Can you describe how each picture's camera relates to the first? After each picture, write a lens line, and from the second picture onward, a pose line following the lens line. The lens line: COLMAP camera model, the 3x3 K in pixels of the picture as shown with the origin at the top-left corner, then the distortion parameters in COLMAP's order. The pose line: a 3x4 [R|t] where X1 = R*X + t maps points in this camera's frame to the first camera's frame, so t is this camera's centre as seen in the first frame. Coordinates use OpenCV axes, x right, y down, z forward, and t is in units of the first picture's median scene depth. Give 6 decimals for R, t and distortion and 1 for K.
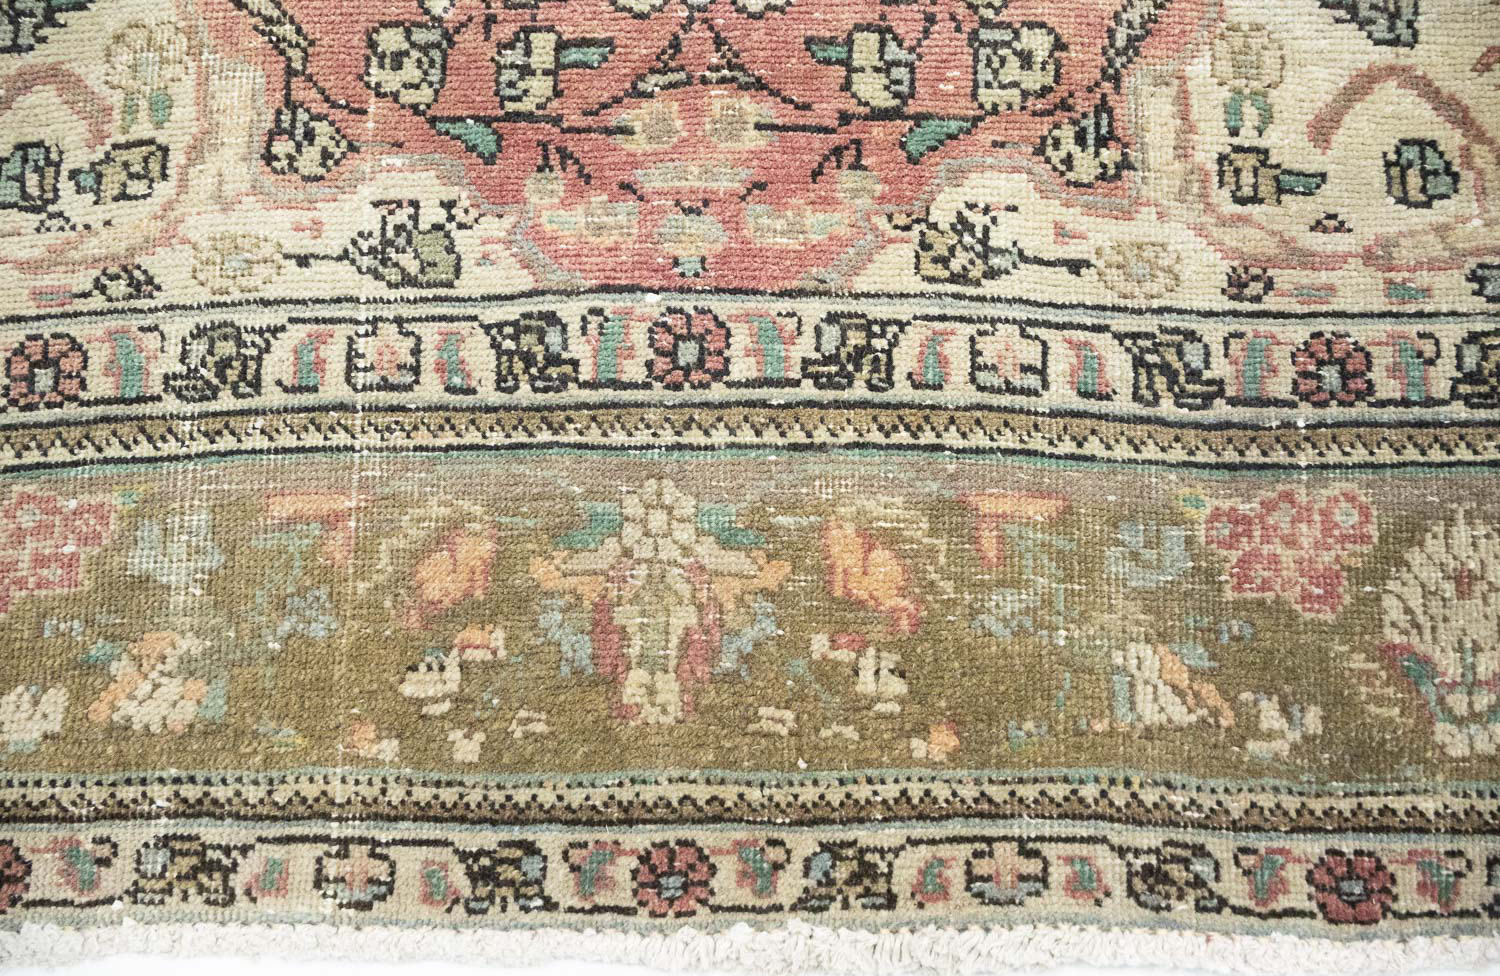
lens RADIAL K [[1348.1, 0, 753.0], [0, 1348.1, 490.9], [0, 0, 1]] dist [0.000231, -0.003229]
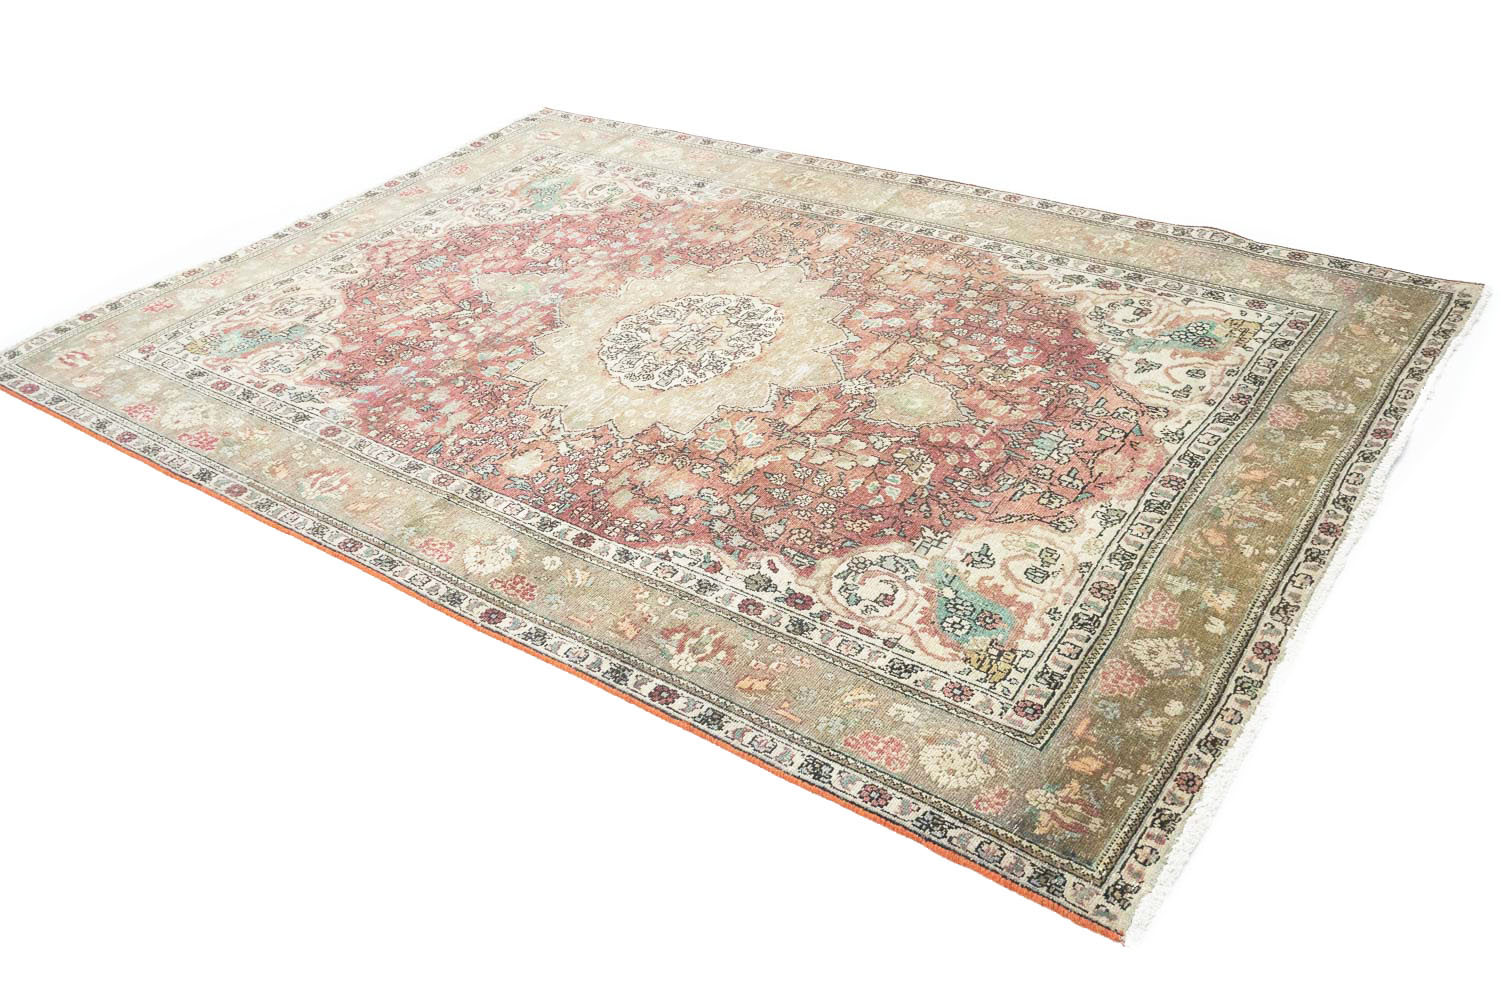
lens RADIAL K [[1243.2, 0, 733.4], [0, 1243.2, 503.1], [0, 0, 1]] dist [-0.002895, 0.001900]
pose [[0.585650, -0.495818, 0.641232, -2.758317], [0.809532, 0.397698, -0.431850, 0.375821], [-0.040898, 0.772011, 0.634292, -0.915713]]
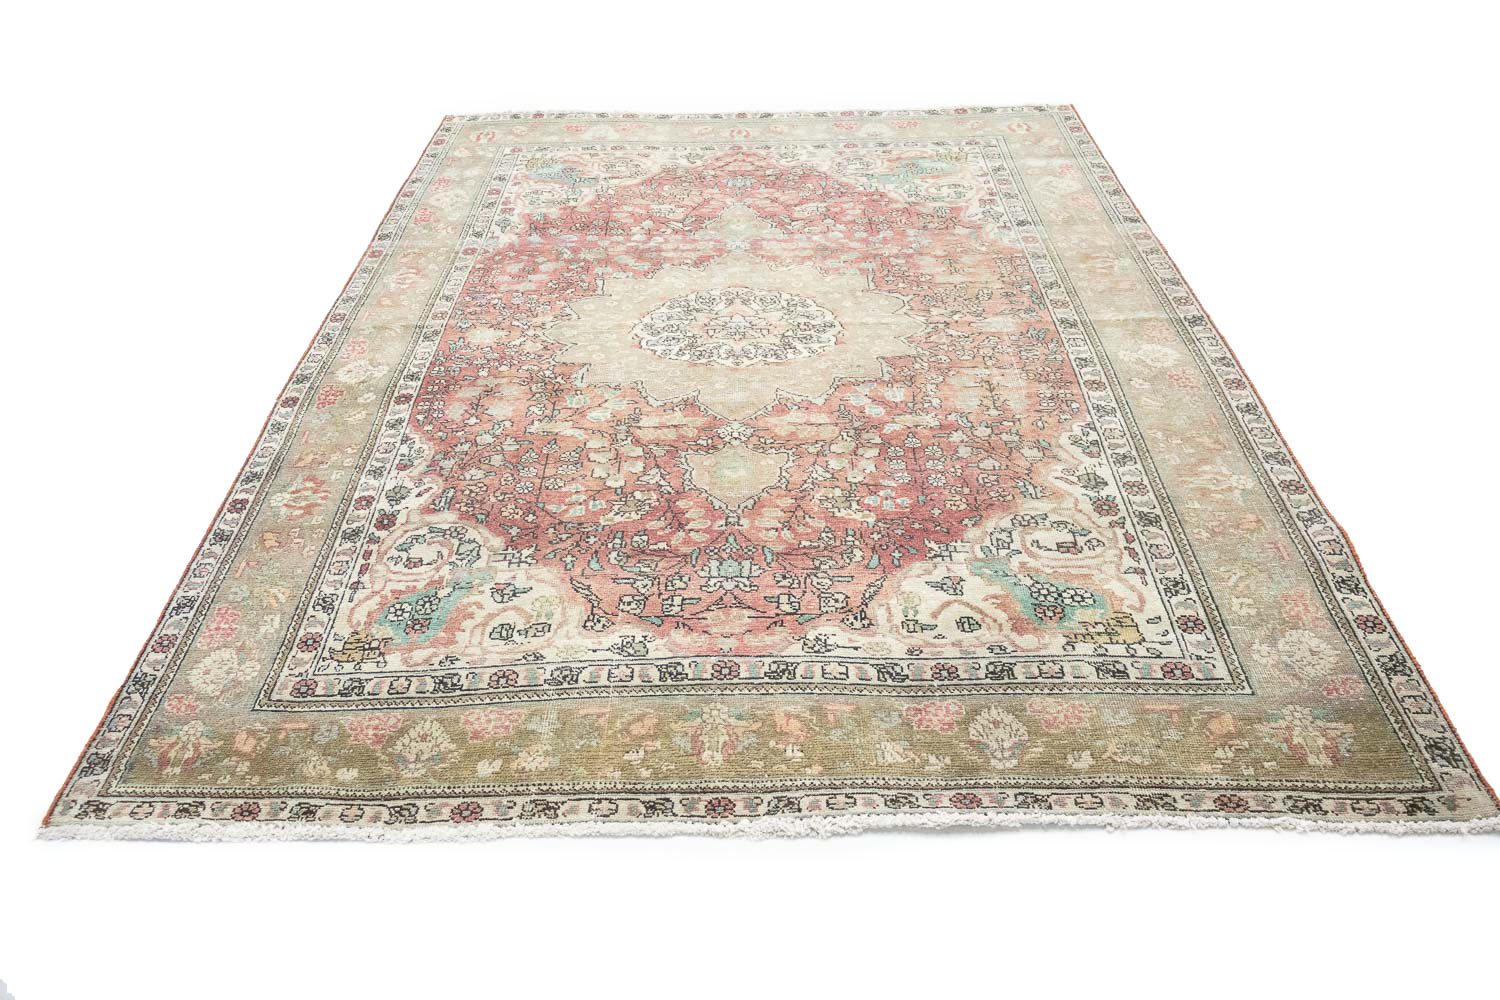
lens RADIAL K [[1243.2, 0, 734.7], [0, 1243.2, 502.2], [0, 0, 1]] dist [-0.002895, 0.001900]
pose [[0.999994, -0.002769, -0.002281, -0.021161], [0.000261, 0.690312, -0.723512, 1.604389], [0.003578, 0.723506, 0.690308, -1.132551]]
